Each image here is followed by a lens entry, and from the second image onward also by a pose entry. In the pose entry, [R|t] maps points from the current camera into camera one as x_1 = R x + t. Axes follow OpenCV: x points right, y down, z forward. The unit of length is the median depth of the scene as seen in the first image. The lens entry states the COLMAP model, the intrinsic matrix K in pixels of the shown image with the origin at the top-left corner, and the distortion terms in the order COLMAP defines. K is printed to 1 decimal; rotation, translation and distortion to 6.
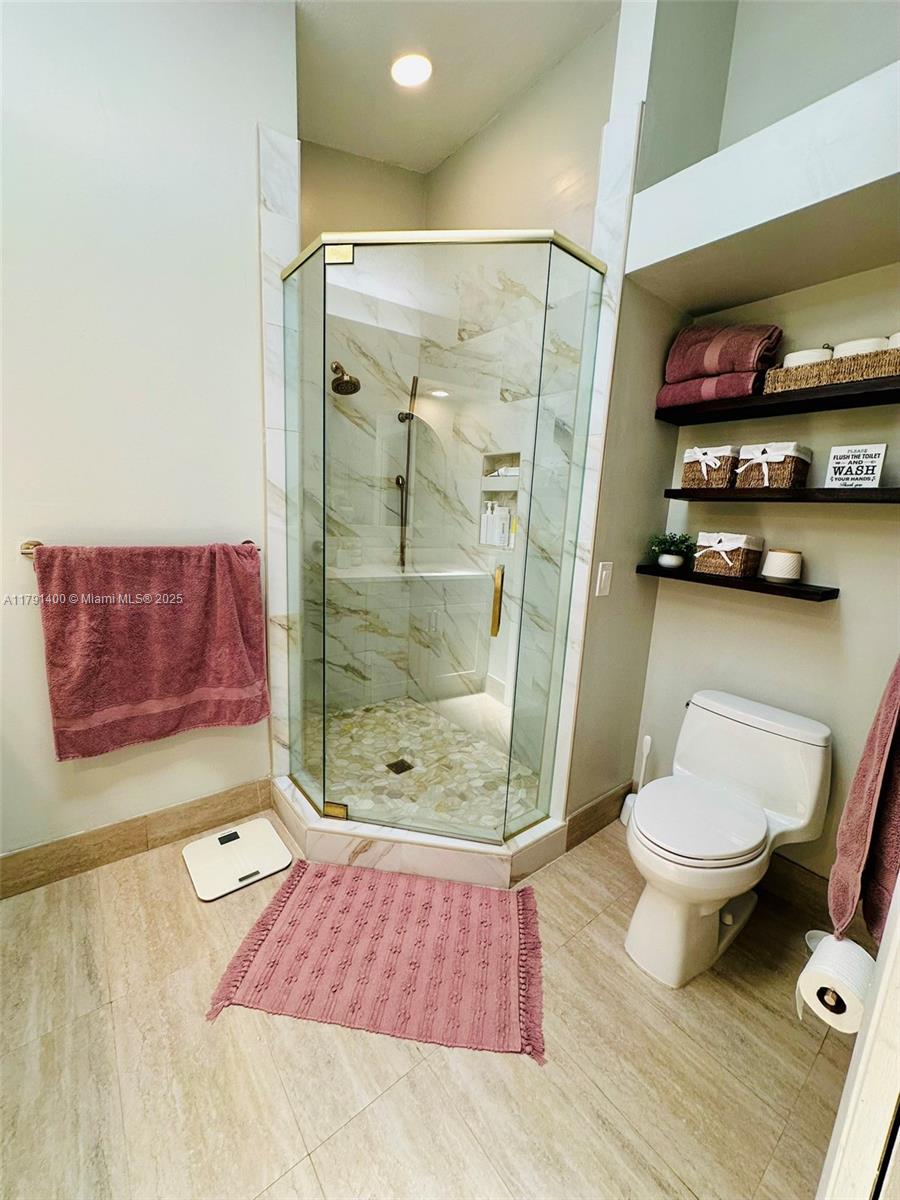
lens RADIAL K [[479.0, 0, 449.6], [0, 479.0, 598.9], [0, 0, 1]] dist [-0.000250, 0.000354]
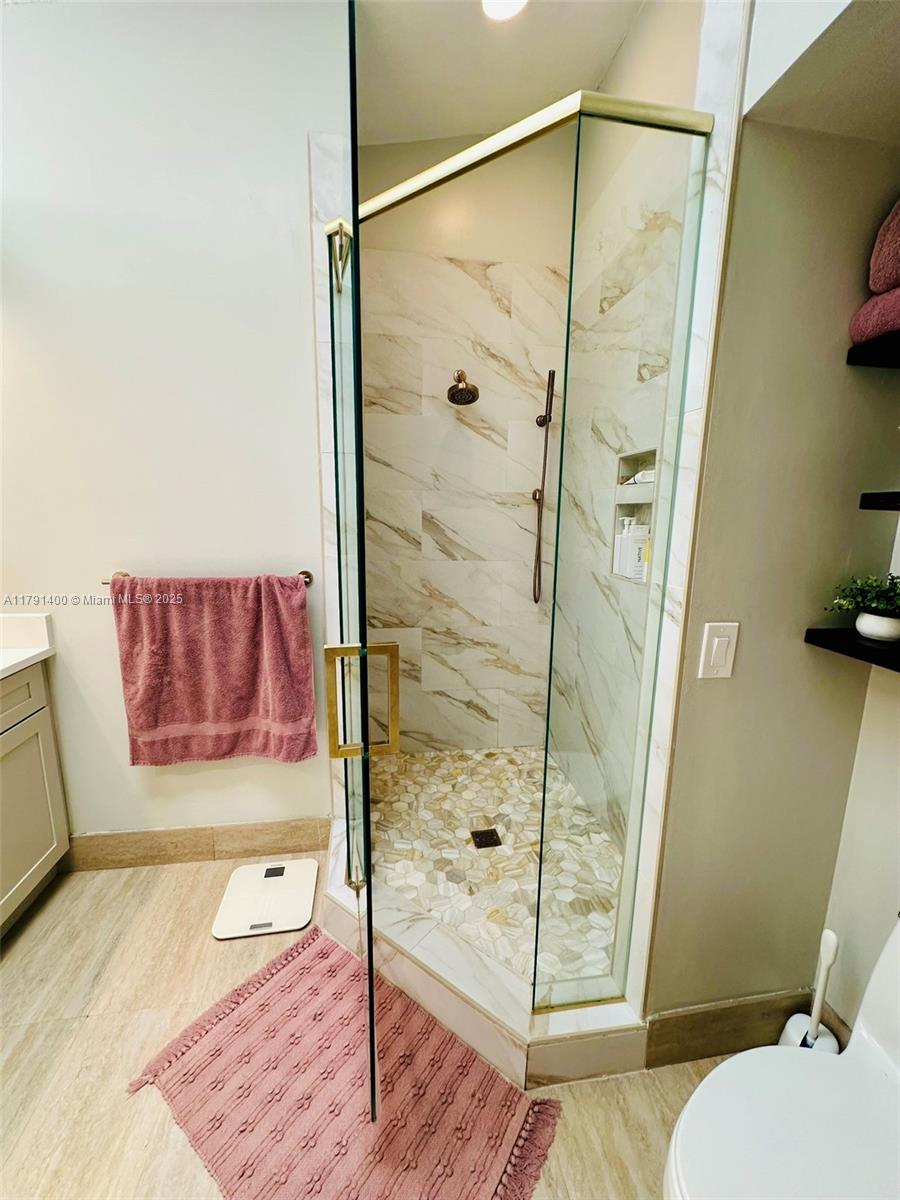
lens RADIAL K [[479.0, 0, 449.6], [0, 479.0, 598.9], [0, 0, 1]] dist [-0.000250, 0.000354]
pose [[0.868043, 0.051928, -0.493766, 0.333657], [-0.062567, 0.998028, -0.005034, -0.084511], [0.492531, 0.035263, 0.869580, 0.328975]]
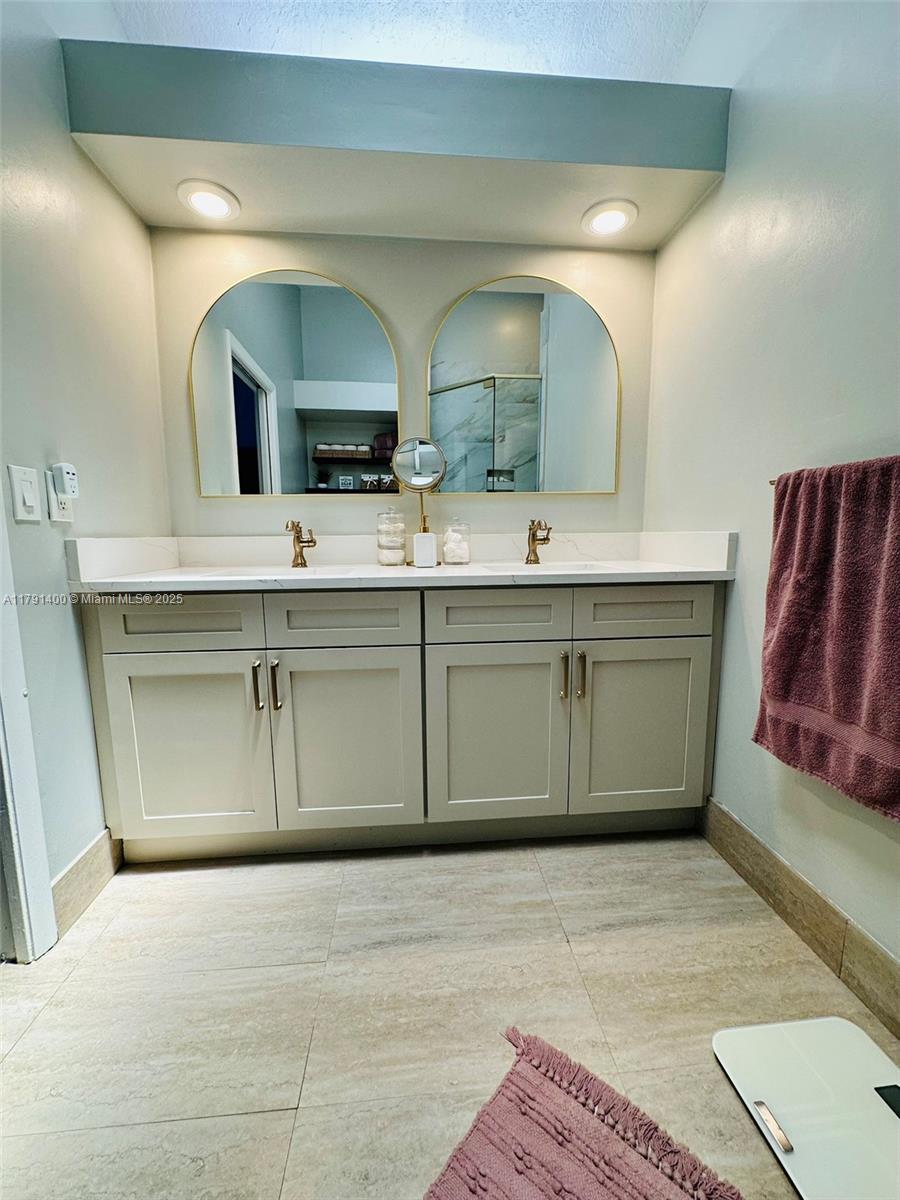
lens RADIAL K [[479.0, 0, 449.6], [0, 479.0, 598.9], [0, 0, 1]] dist [-0.000250, 0.000354]
pose [[-0.556003, 0.057822, -0.829166, 0.125321], [-0.178107, 0.966117, 0.186804, 0.038022], [0.811873, 0.251544, -0.526866, 0.840089]]
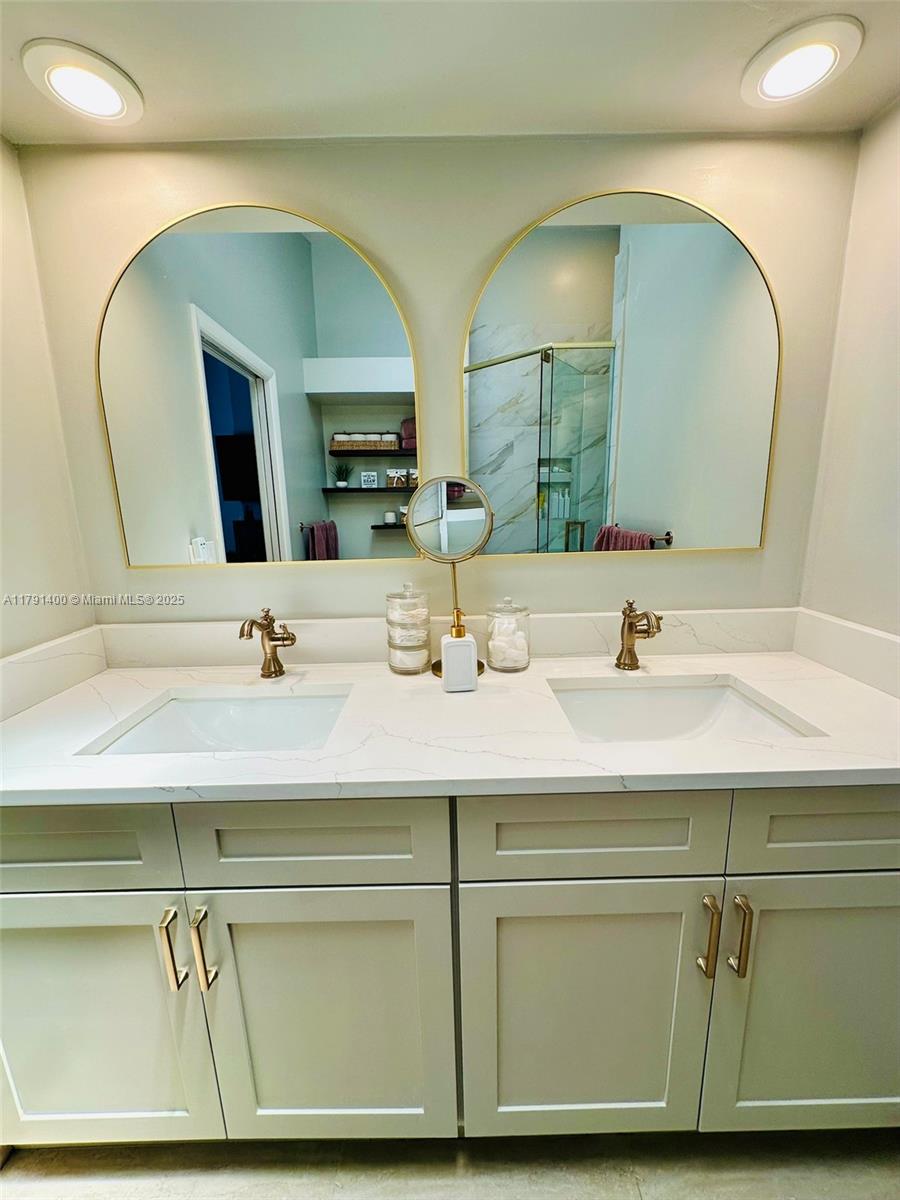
lens RADIAL K [[479.0, 0, 449.6], [0, 479.0, 598.9], [0, 0, 1]] dist [-0.000250, 0.000354]
pose [[-0.621428, 0.118046, -0.774527, -0.196947], [-0.158593, 0.949165, 0.271908, -0.113597], [0.767252, 0.291806, -0.571116, 0.570134]]
